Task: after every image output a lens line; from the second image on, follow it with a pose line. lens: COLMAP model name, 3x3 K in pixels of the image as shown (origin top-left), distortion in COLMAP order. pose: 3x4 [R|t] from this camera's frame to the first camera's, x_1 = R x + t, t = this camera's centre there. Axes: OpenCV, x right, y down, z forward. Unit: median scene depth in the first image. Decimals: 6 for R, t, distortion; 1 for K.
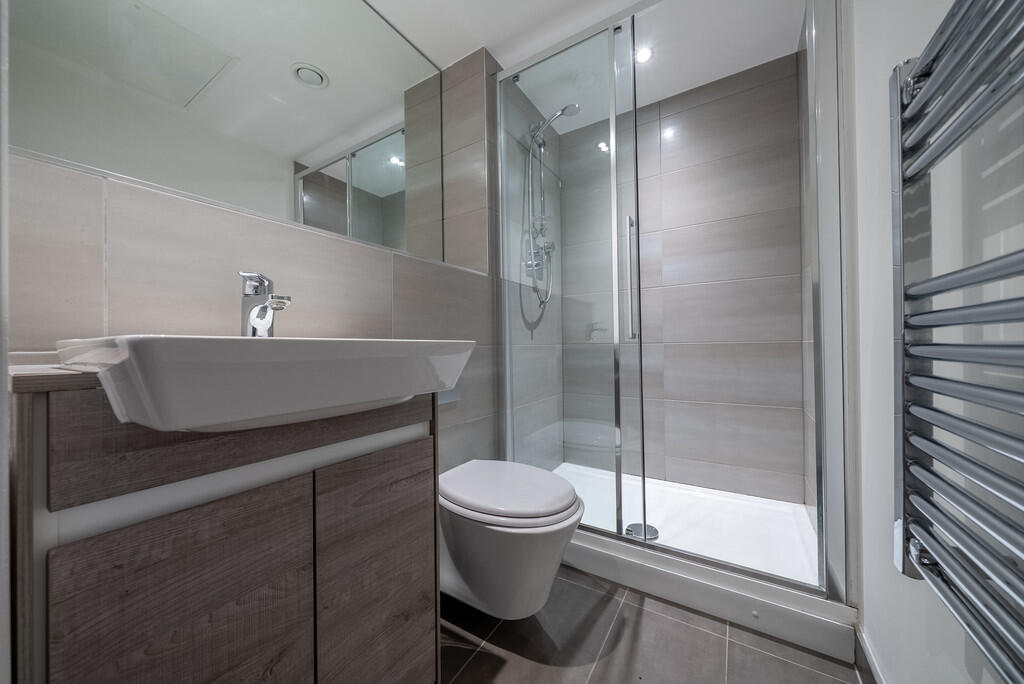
lens RADIAL K [[360.0, 0, 512.0], [0, 360.0, 342.0], [0, 0, 1]] dist [0.001758, -0.000122]
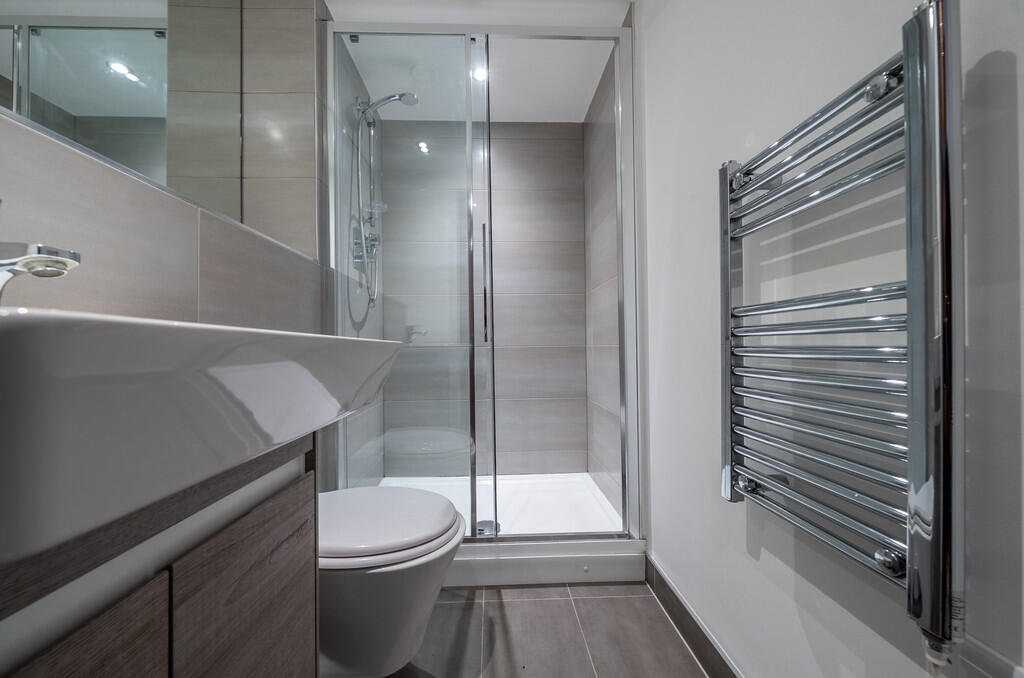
lens RADIAL K [[363.5, 0, 508.6], [0, 363.5, 340.9], [0, 0, 1]] dist [-0.001120, -0.000130]
pose [[0.824485, 0.014414, 0.565701, -0.202312], [-0.005911, 0.999840, -0.016860, 0.004281], [-0.565853, 0.010557, 0.824438, 0.103846]]
